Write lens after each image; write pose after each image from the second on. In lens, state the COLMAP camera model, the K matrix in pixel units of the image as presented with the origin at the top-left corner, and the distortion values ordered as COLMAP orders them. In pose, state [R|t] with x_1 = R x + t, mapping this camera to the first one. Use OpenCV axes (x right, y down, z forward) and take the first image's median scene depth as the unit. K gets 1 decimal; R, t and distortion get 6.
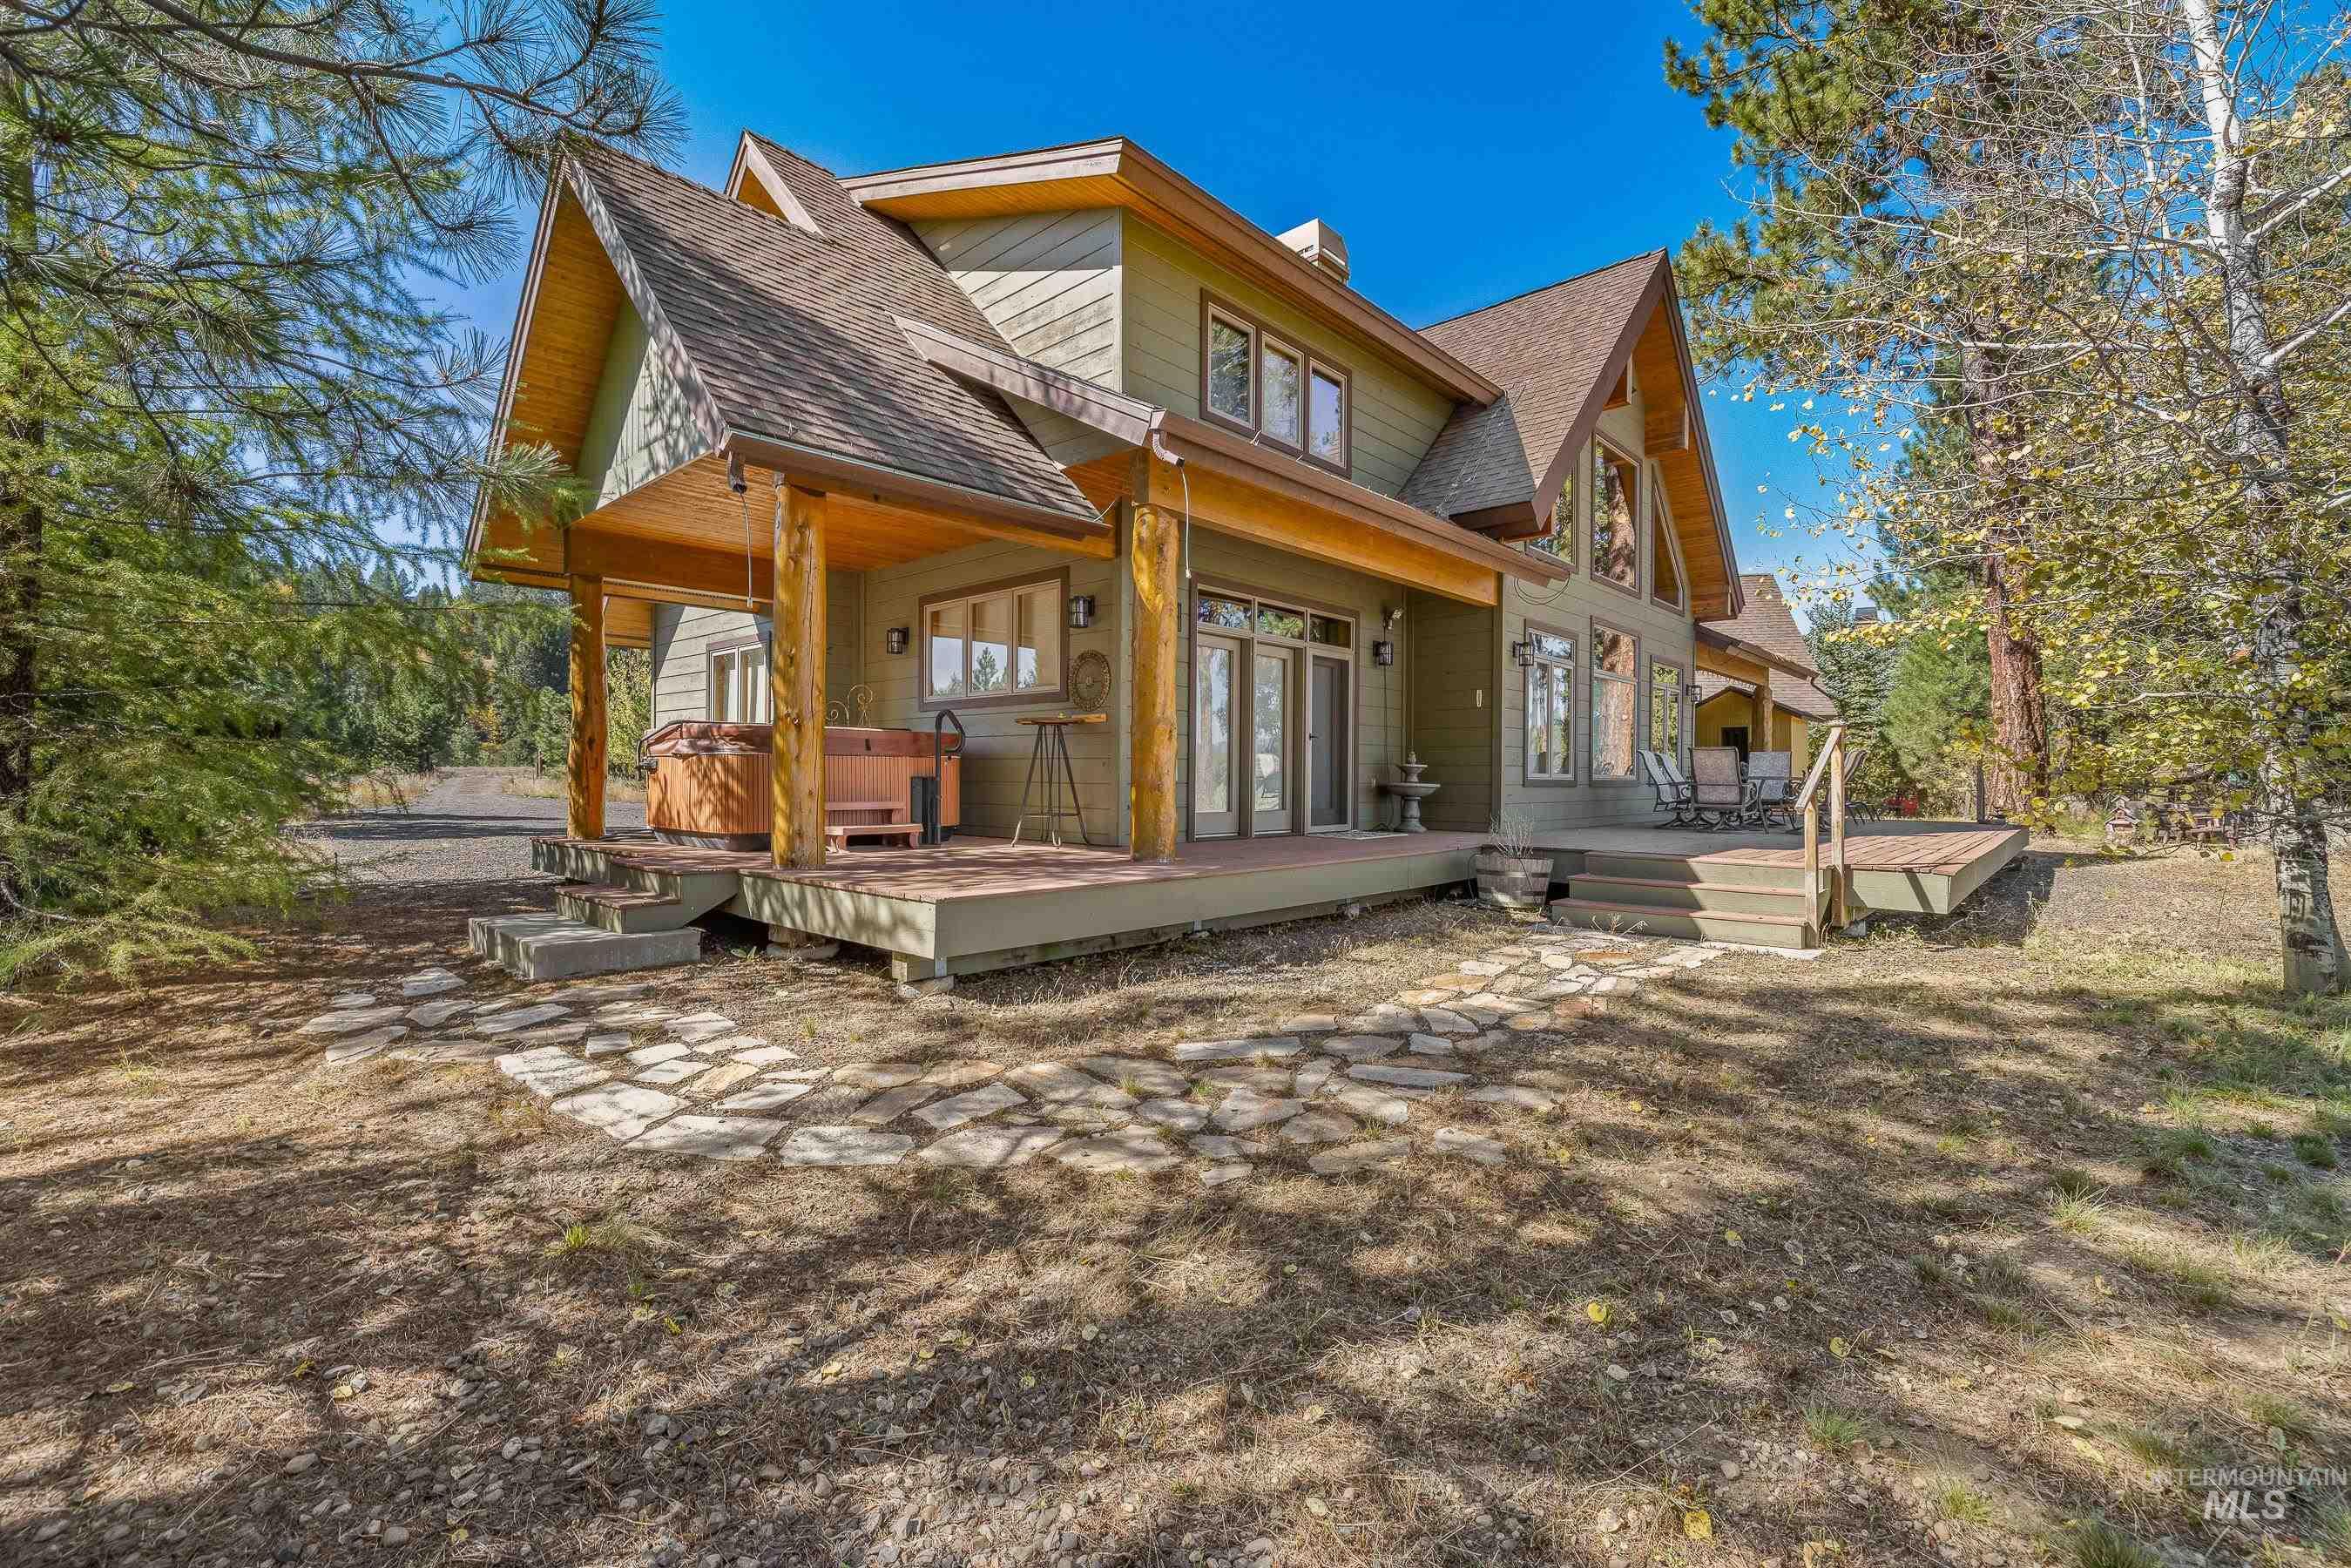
lens RADIAL K [[1014.8, 0, 1175.5], [0, 1014.8, 784.0], [0, 0, 1]] dist [-0.000517, -0.000108]
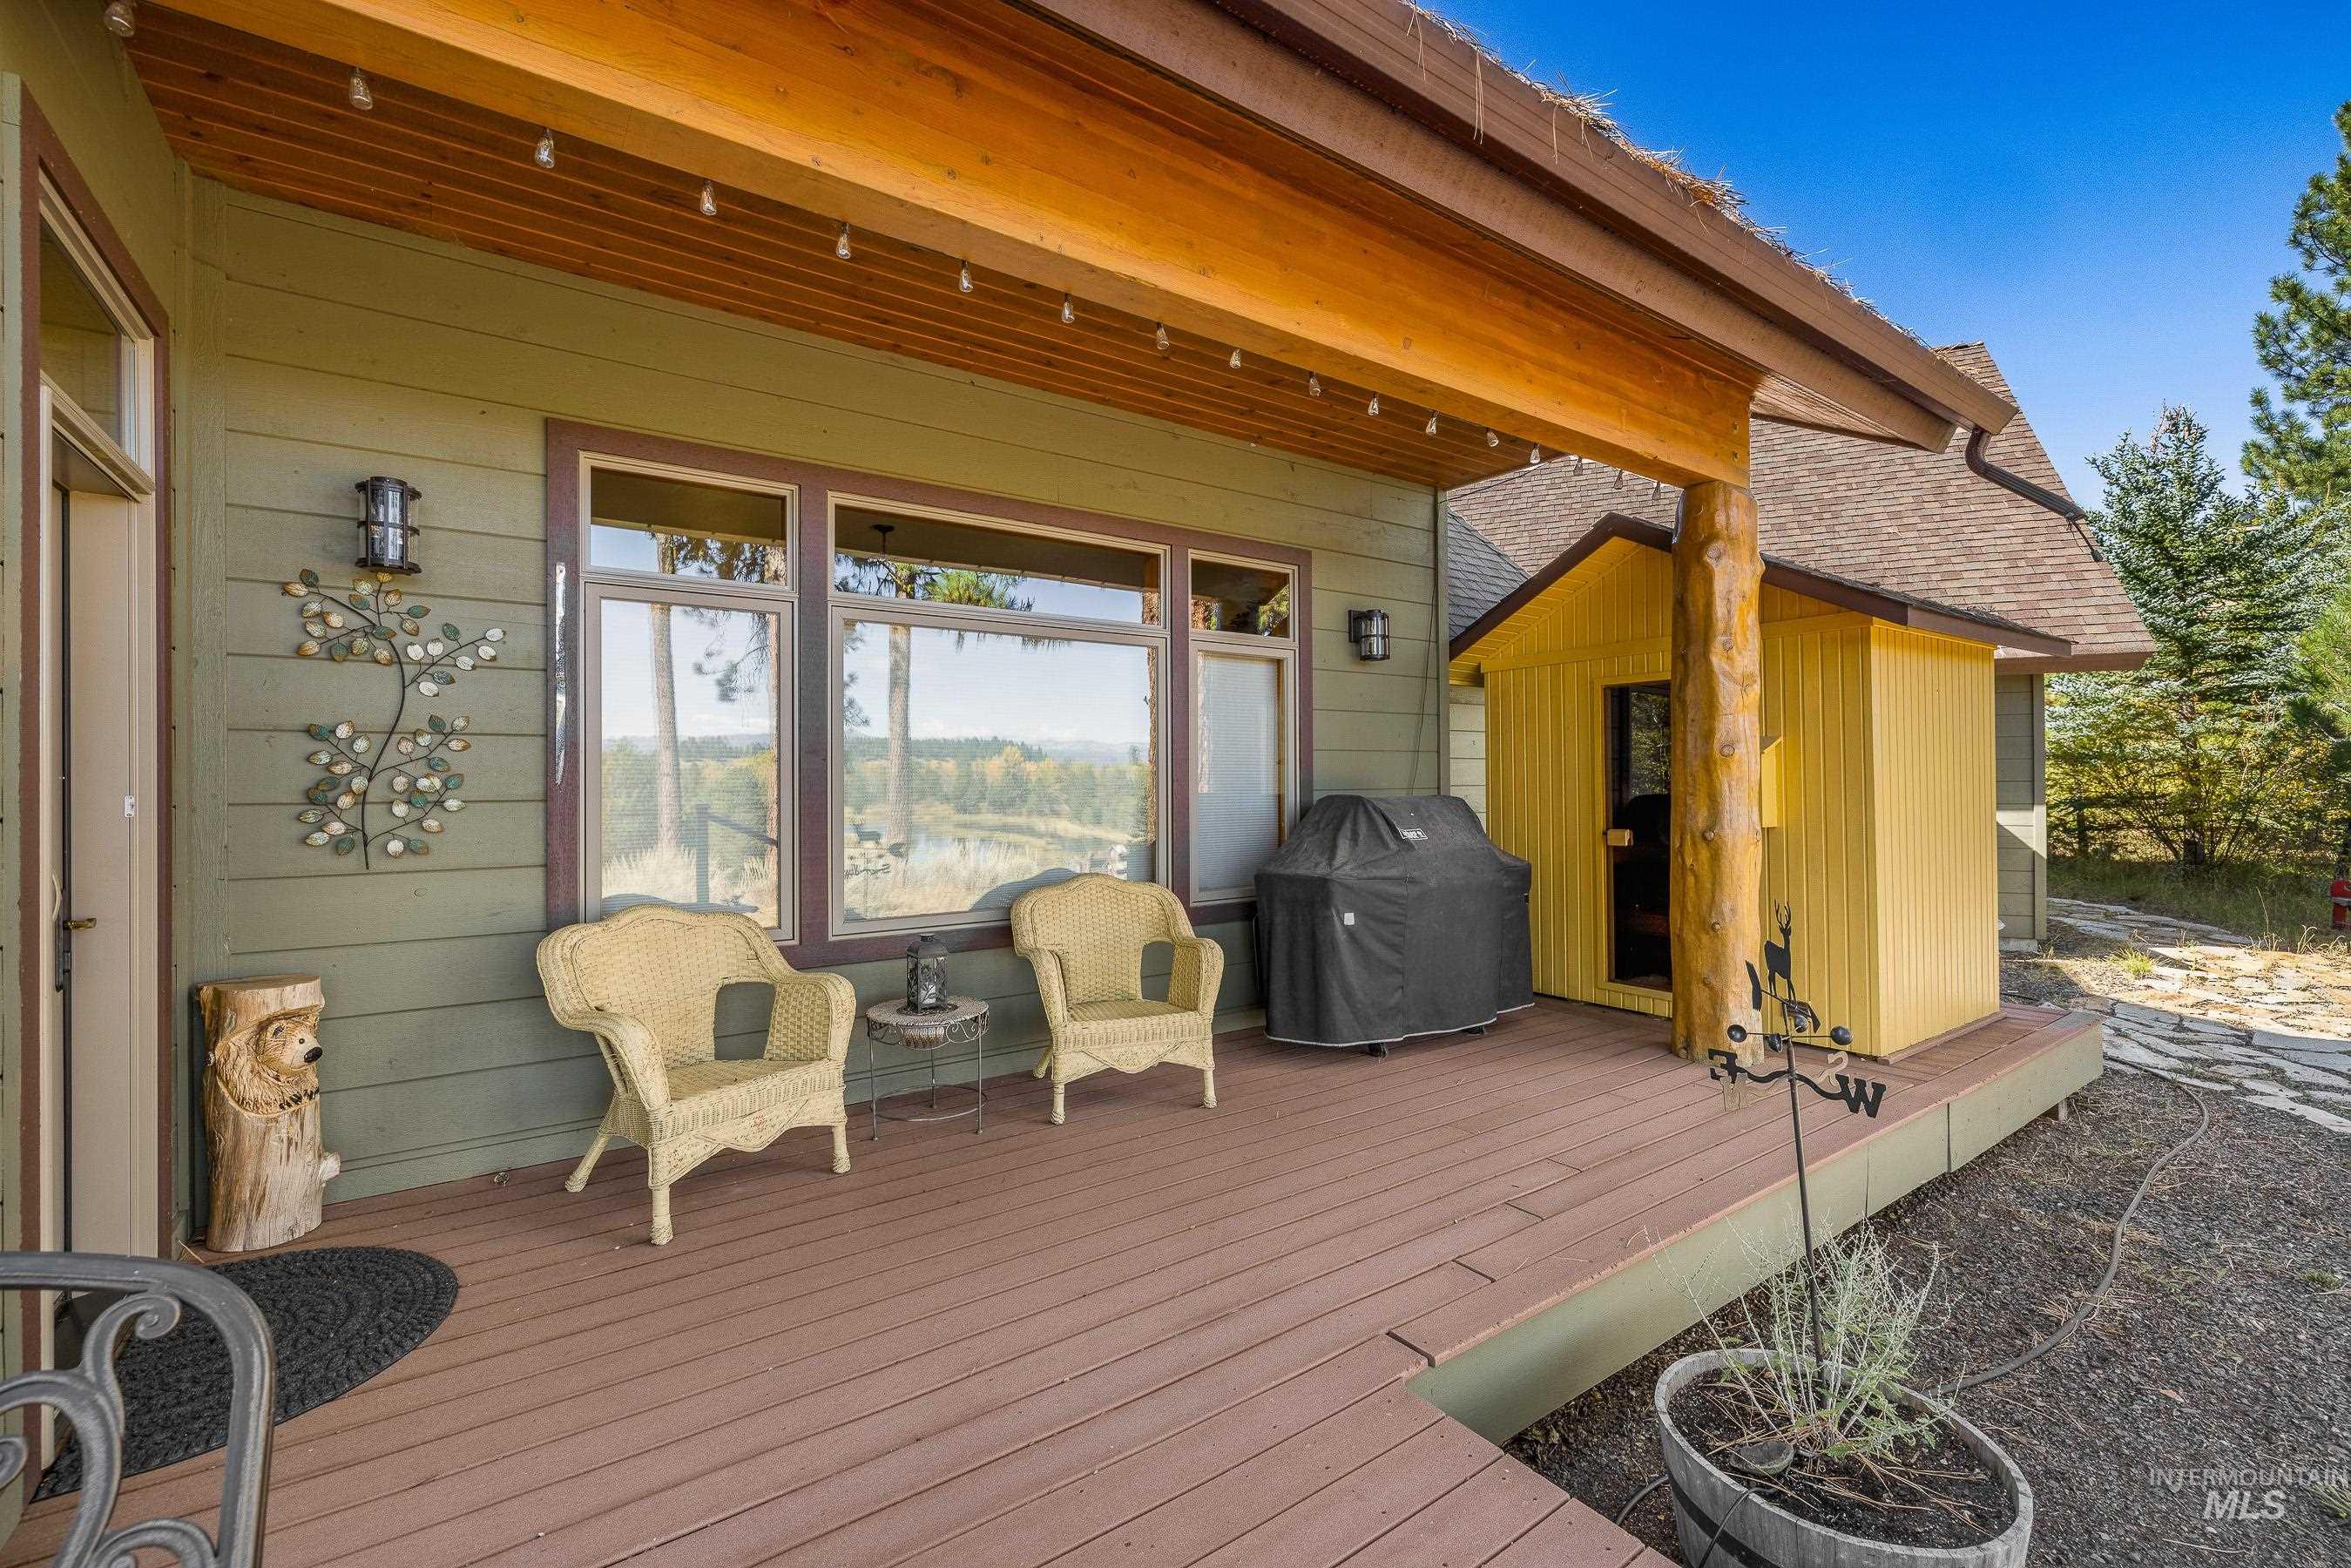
lens RADIAL K [[1014.8, 0, 1175.5], [0, 1014.8, 784.0], [0, 0, 1]] dist [-0.000517, -0.000108]
pose [[0.978000, -0.019868, -0.207658, 0.308159], [0.017617, 0.999764, -0.012686, -0.019473], [0.207861, 0.008748, 0.978119, 0.462614]]
